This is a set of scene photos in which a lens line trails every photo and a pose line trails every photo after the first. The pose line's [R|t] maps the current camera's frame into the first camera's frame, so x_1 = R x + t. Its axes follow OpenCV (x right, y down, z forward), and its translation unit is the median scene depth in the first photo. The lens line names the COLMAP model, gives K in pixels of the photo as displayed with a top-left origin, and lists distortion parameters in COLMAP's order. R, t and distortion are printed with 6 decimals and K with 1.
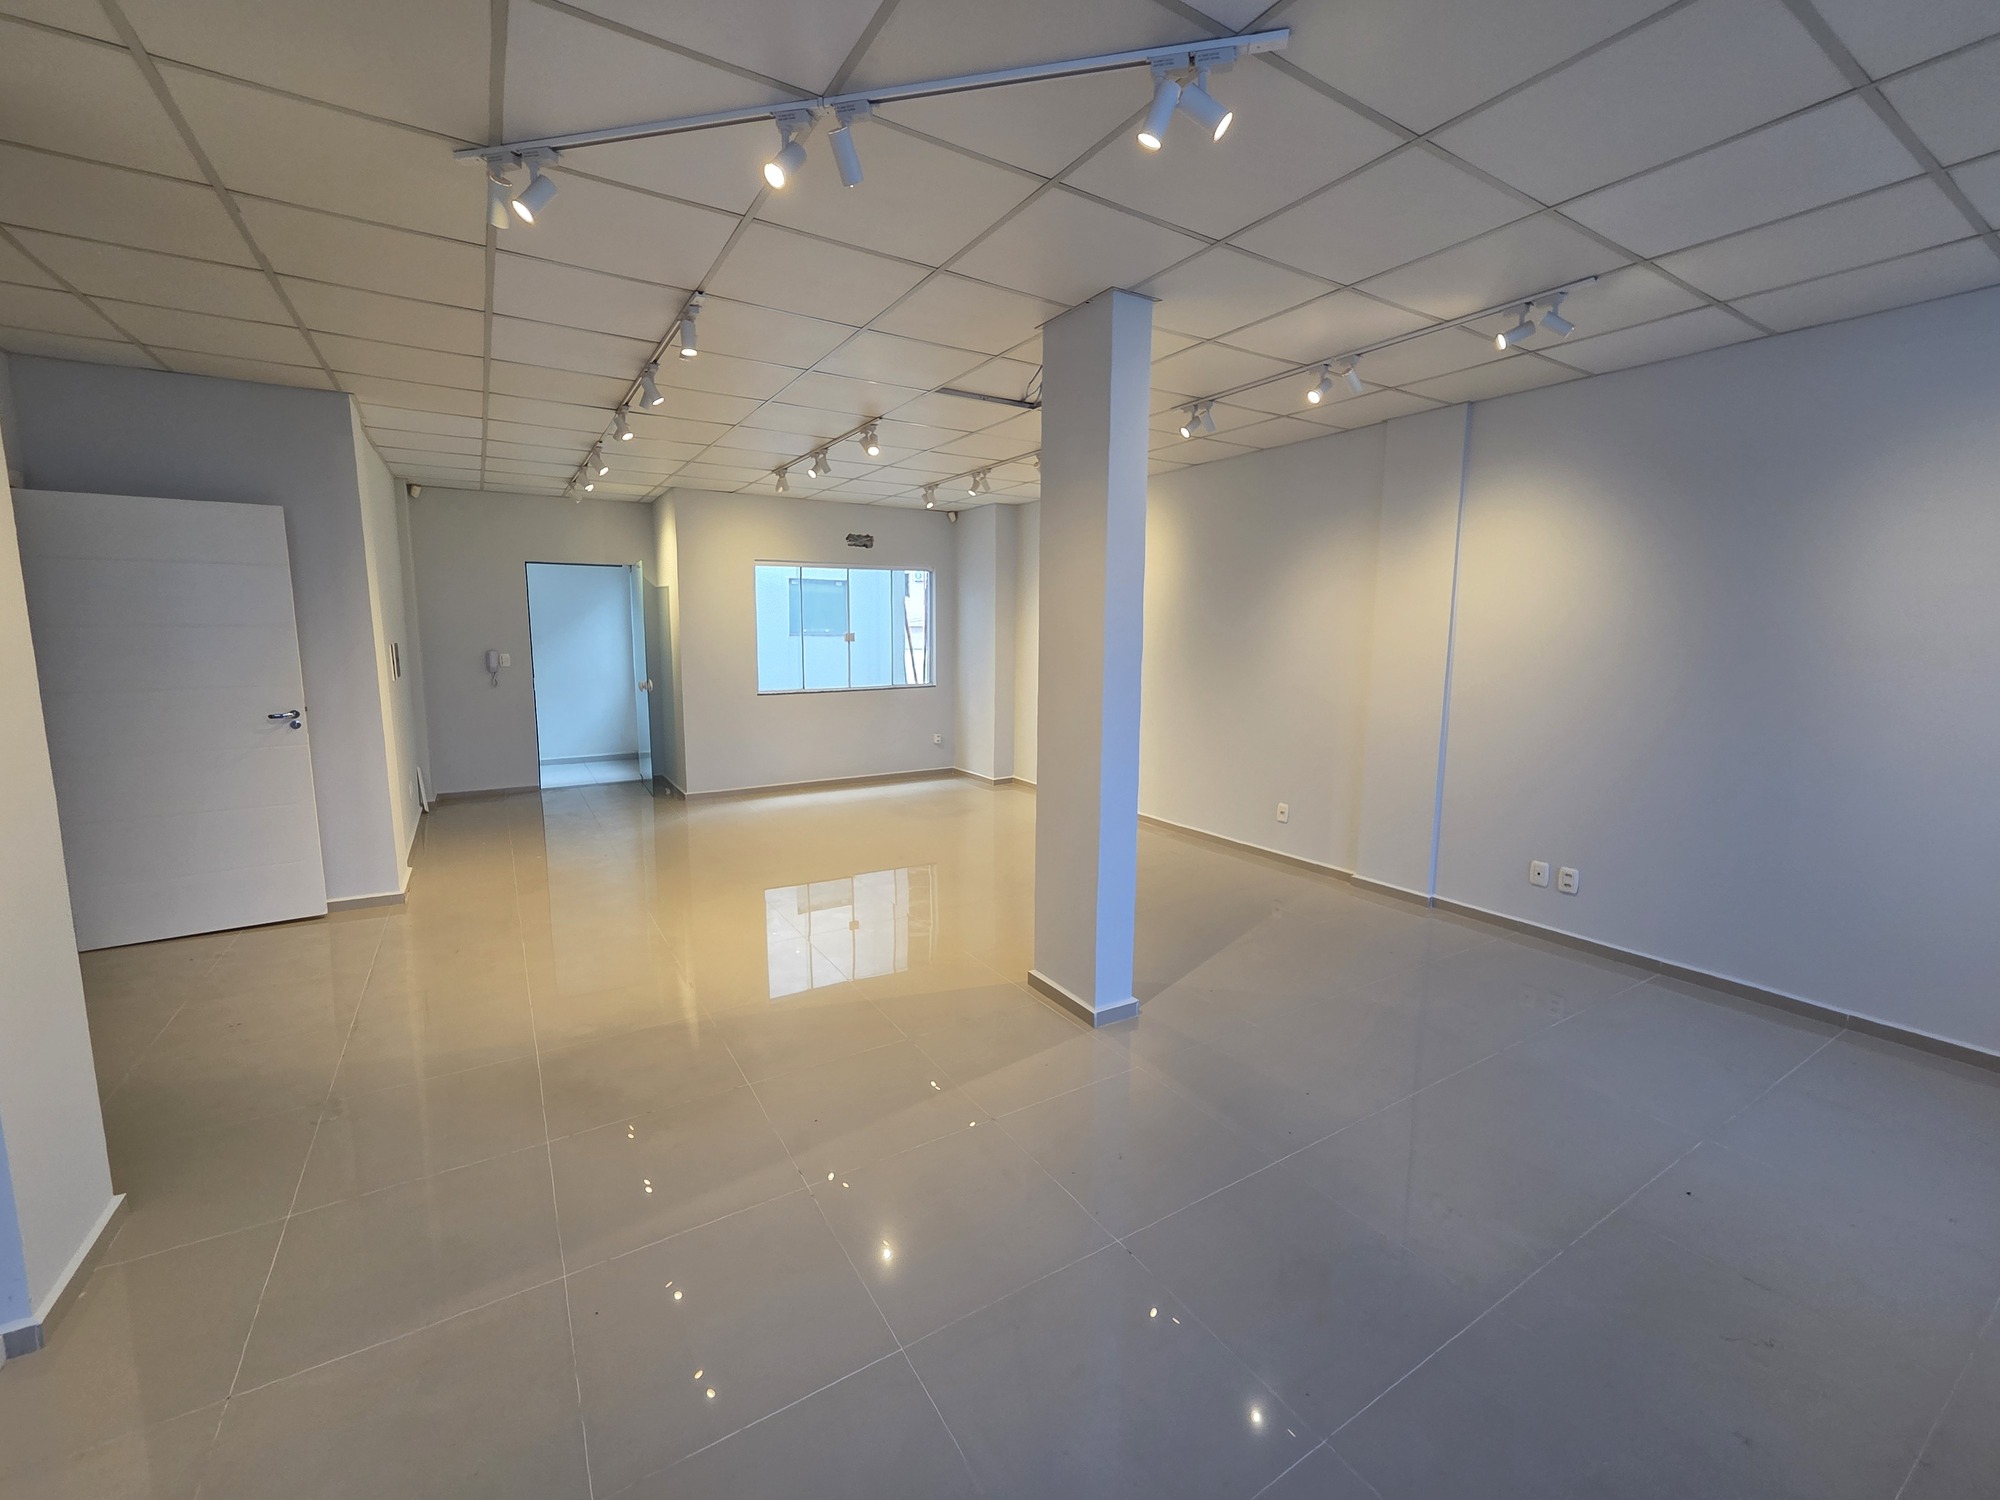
lens RADIAL K [[821.0, 0, 987.8], [0, 821.0, 731.2], [0, 0, 1]] dist [-0.001815, -0.000076]
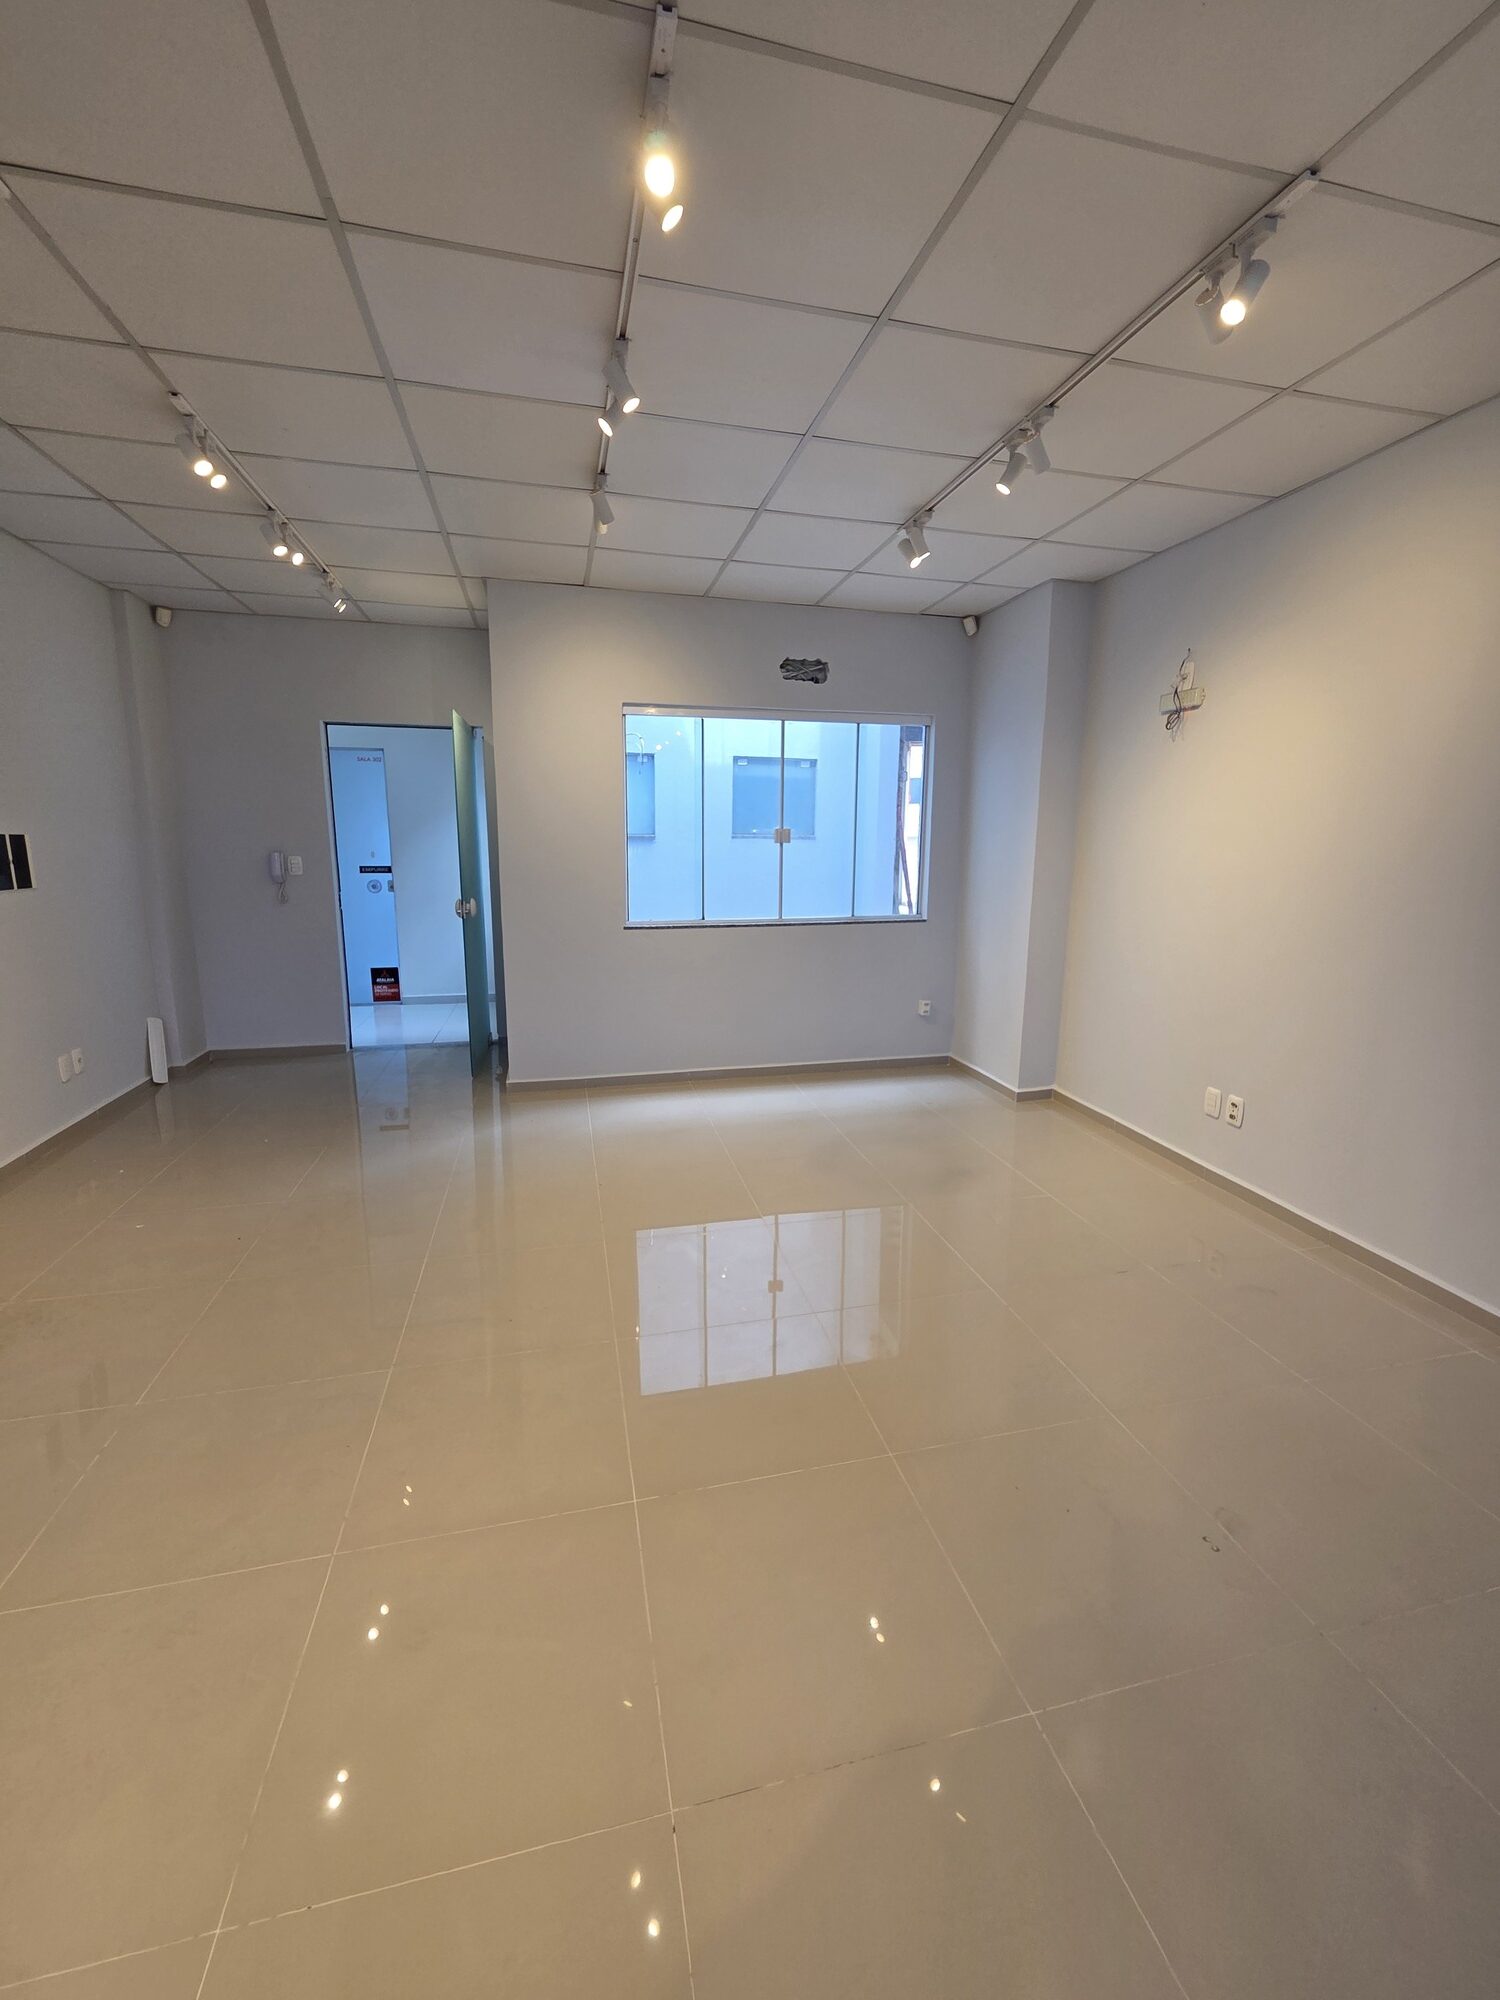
lens RADIAL K [[821.0, 0, 750.0], [0, 821.0, 1000.0], [0, 0, 1]] dist [-0.001815, -0.000076]
pose [[0.949467, 0.057844, -0.308491, 0.003037], [-0.044797, 0.997783, 0.049214, -0.022516], [0.310653, -0.032908, 0.949953, 0.417997]]
